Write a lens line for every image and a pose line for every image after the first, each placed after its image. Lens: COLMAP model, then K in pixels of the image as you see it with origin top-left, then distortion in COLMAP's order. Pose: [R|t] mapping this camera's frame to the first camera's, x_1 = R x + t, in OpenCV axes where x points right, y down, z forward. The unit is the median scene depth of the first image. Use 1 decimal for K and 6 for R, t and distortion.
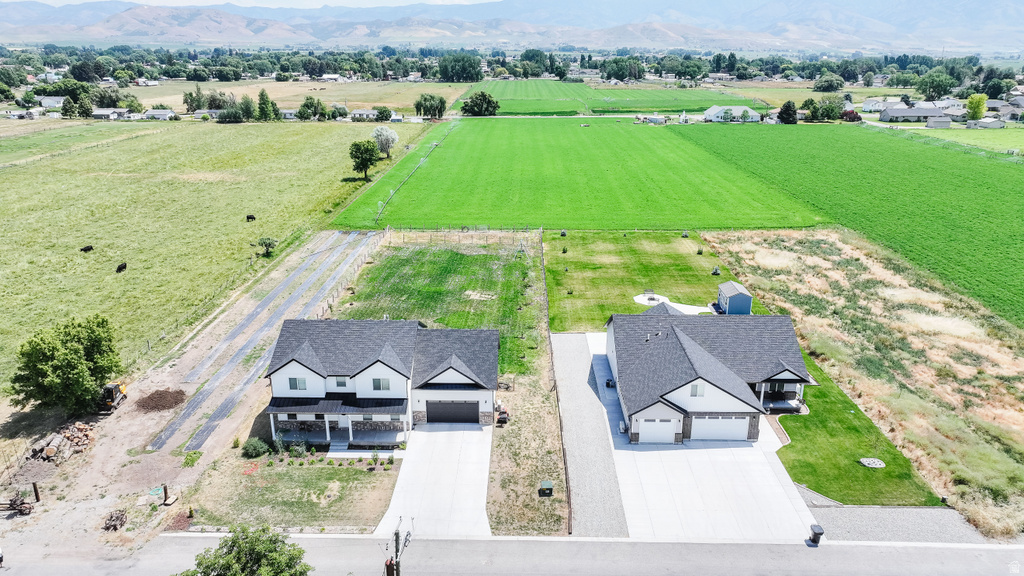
lens RADIAL K [[714.4, 0, 513.3], [0, 714.4, 287.8], [0, 0, 1]] dist [0.000457, 0.012610]
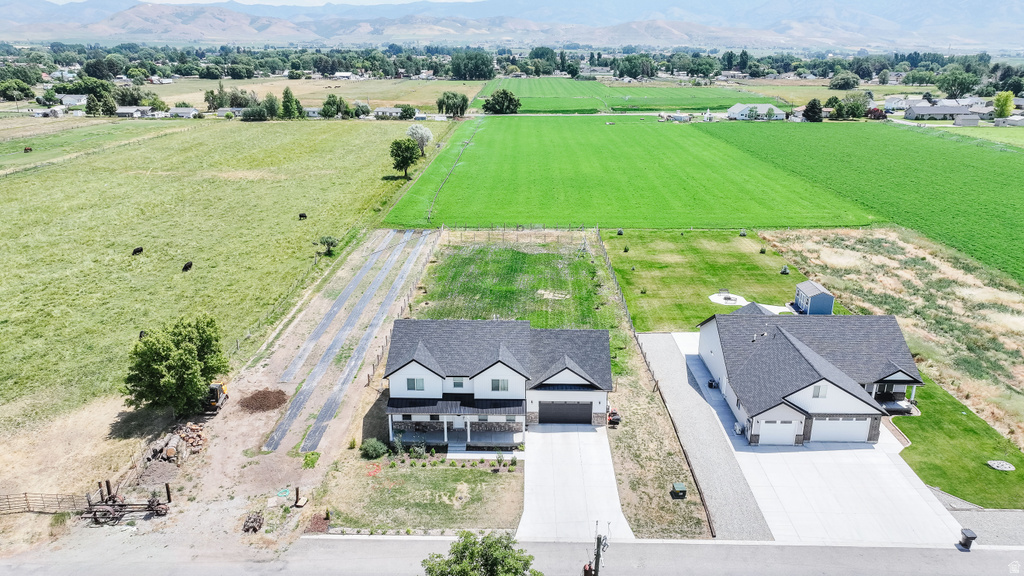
lens RADIAL K [[714.4, 0, 513.6], [0, 714.4, 287.3], [0, 0, 1]] dist [0.000457, 0.012610]
pose [[0.999994, 0.000755, -0.003306, -0.093657], [-0.000748, 0.999997, 0.002187, -0.001677], [0.003307, -0.002184, 0.999992, 0.004638]]
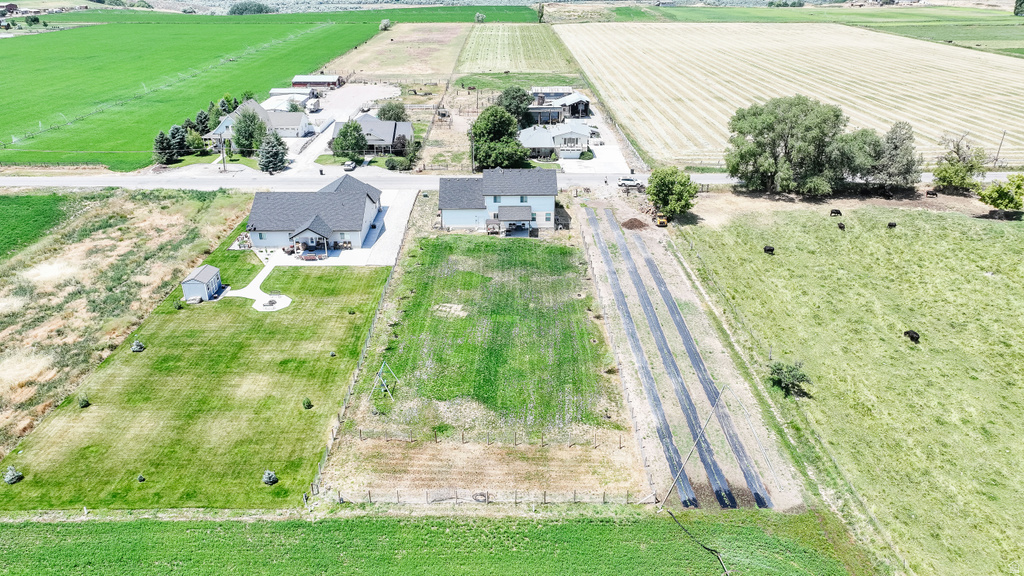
lens RADIAL K [[714.4, 0, 509.4], [0, 714.4, 283.8], [0, 0, 1]] dist [0.000457, 0.012610]
pose [[-0.999754, 0.007681, -0.020811, -0.098383], [-0.008541, 0.732561, 0.680647, -0.612340], [0.020473, 0.680658, -0.732316, 1.573067]]
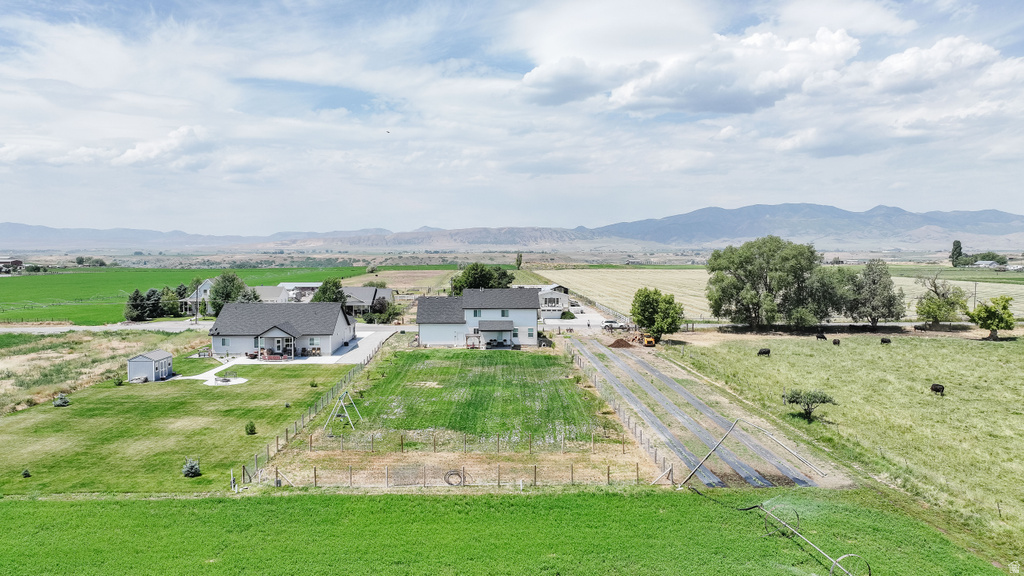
lens RADIAL K [[714.4, 0, 509.4], [0, 714.4, 282.8], [0, 0, 1]] dist [0.000457, 0.012610]
pose [[-0.998748, -0.001496, -0.050002, -0.097859], [-0.019554, 0.931699, 0.362705, -0.383938], [0.046044, 0.363229, -0.930561, 1.650197]]
